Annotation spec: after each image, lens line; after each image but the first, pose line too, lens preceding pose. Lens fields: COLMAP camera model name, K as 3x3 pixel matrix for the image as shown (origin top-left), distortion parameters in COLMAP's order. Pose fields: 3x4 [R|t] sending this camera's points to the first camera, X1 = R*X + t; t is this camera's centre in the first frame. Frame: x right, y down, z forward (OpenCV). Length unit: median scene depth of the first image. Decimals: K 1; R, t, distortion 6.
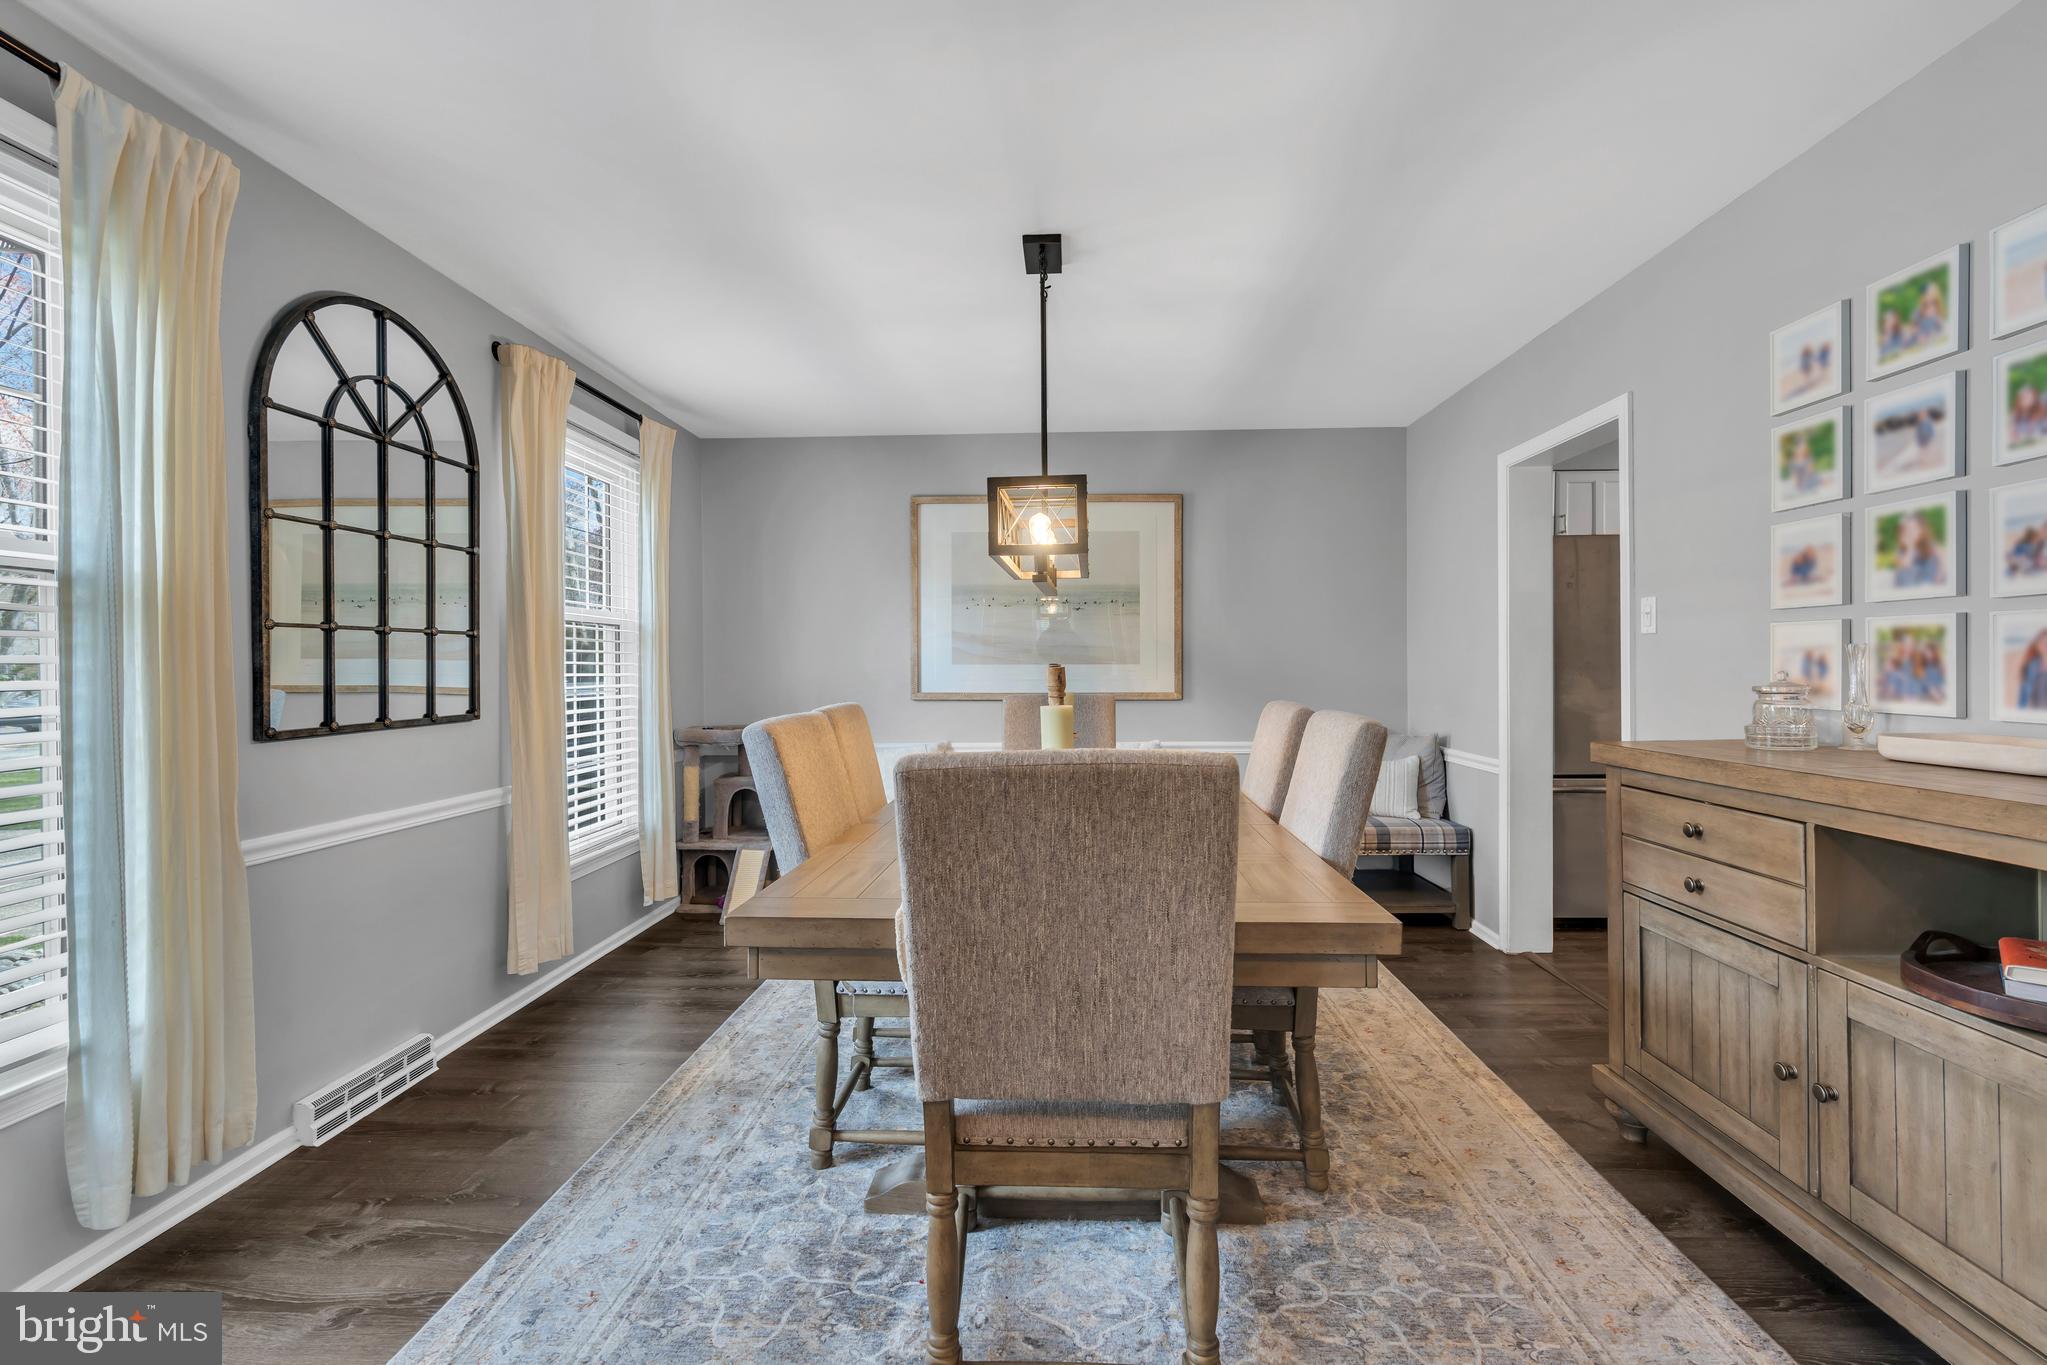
lens RADIAL K [[937.6, 0, 1032.4], [0, 937.6, 673.1], [0, 0, 1]] dist [-0.000698, 0.000229]
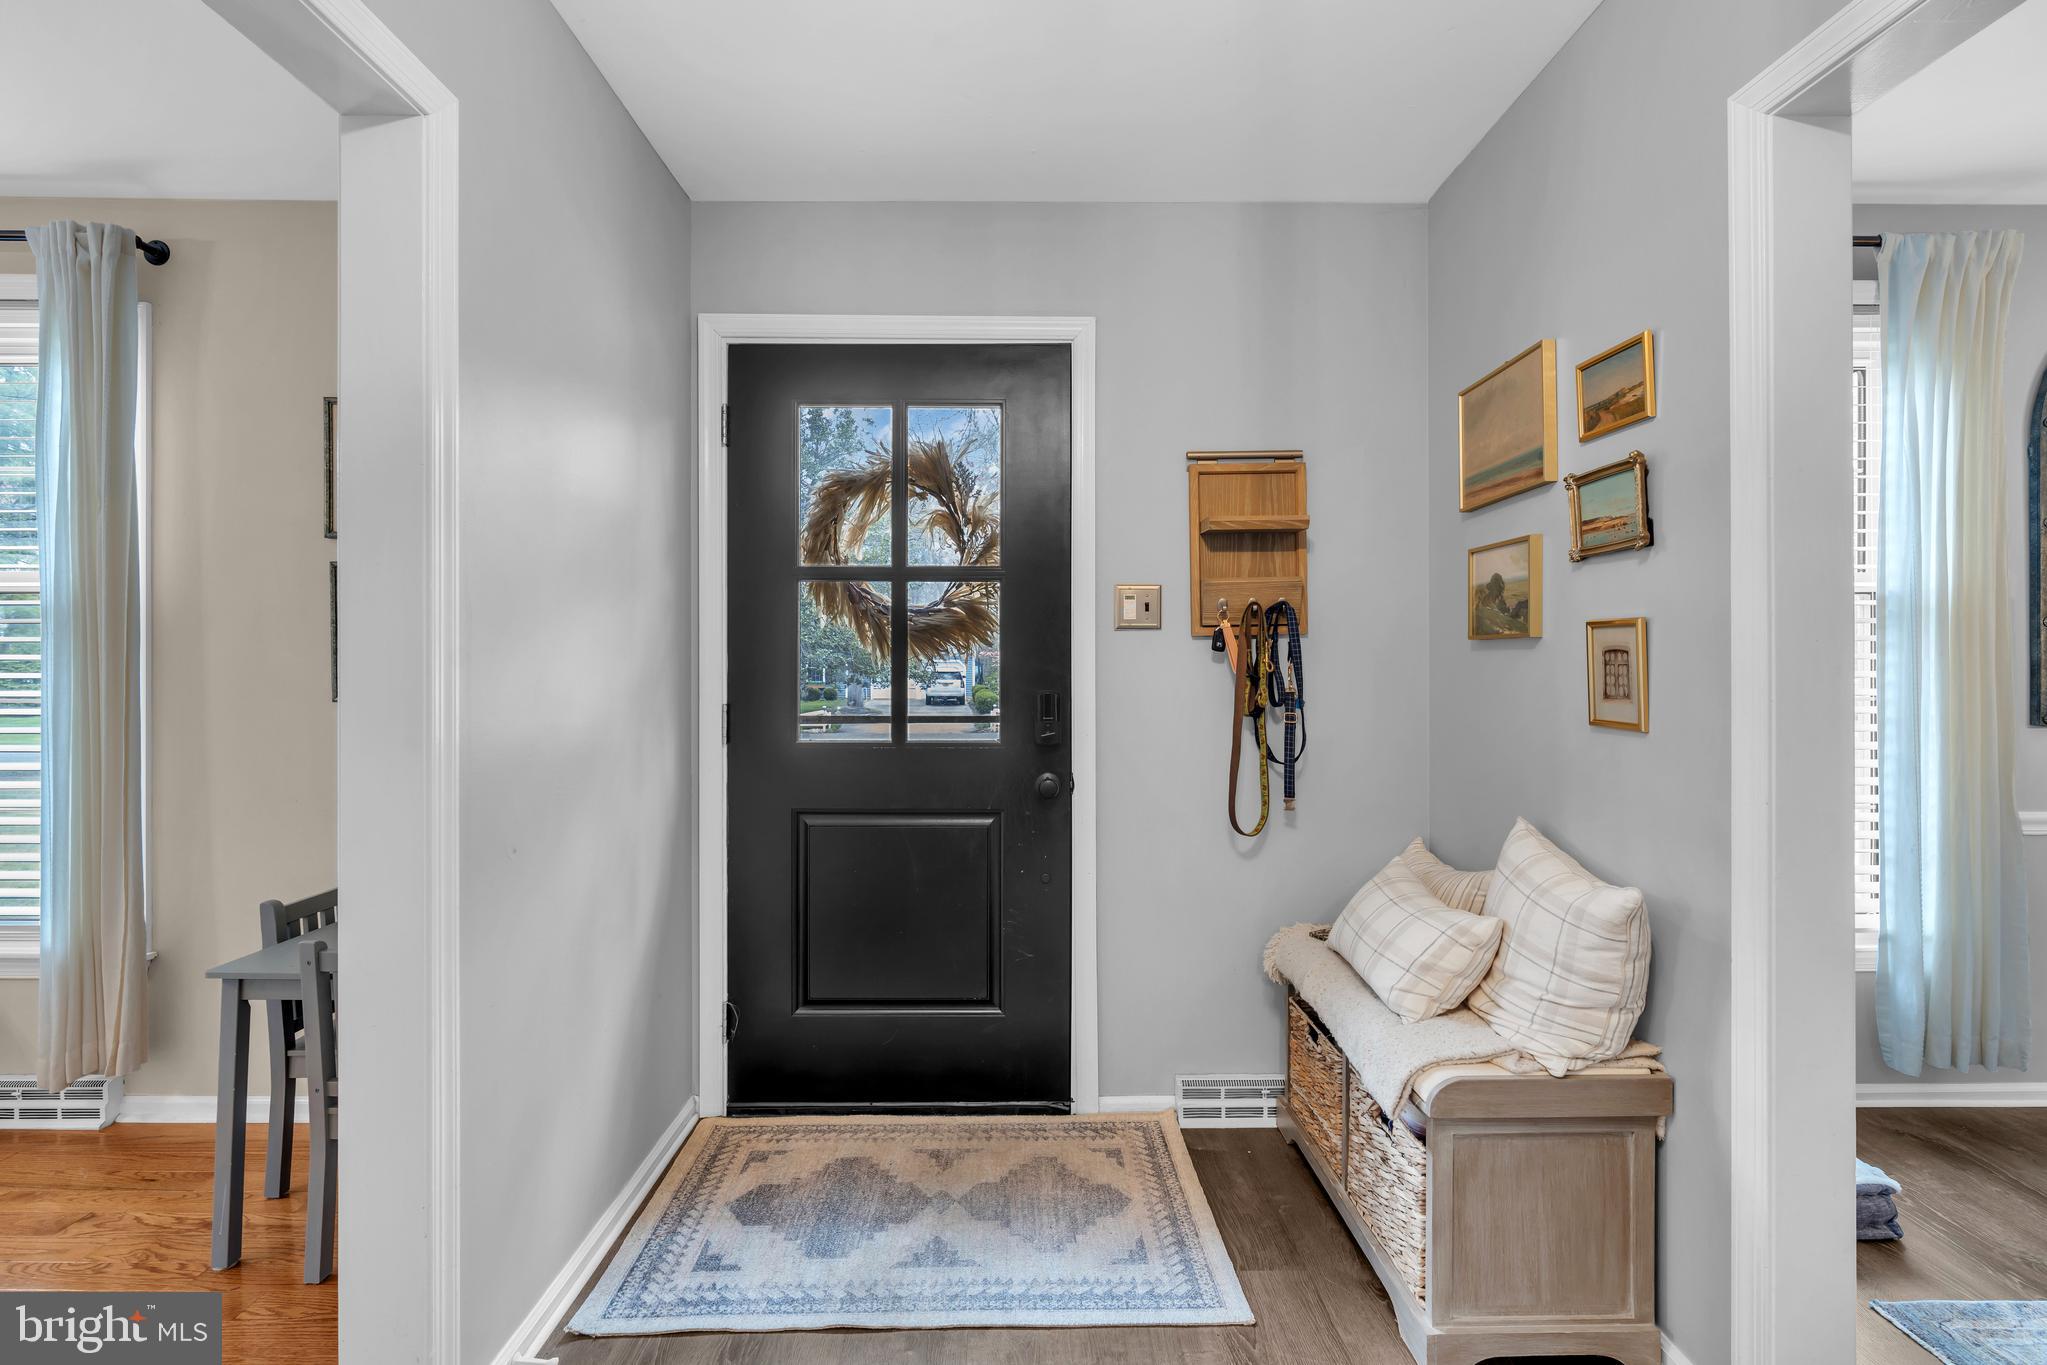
lens RADIAL K [[937.6, 0, 1032.4], [0, 937.6, 673.1], [0, 0, 1]] dist [-0.000698, 0.000229]
pose [[0.041740, 0.010363, -0.999075, 0.313914], [-0.001624, 0.999946, 0.010304, -0.002097], [0.999127, 0.001192, 0.041754, -0.323478]]
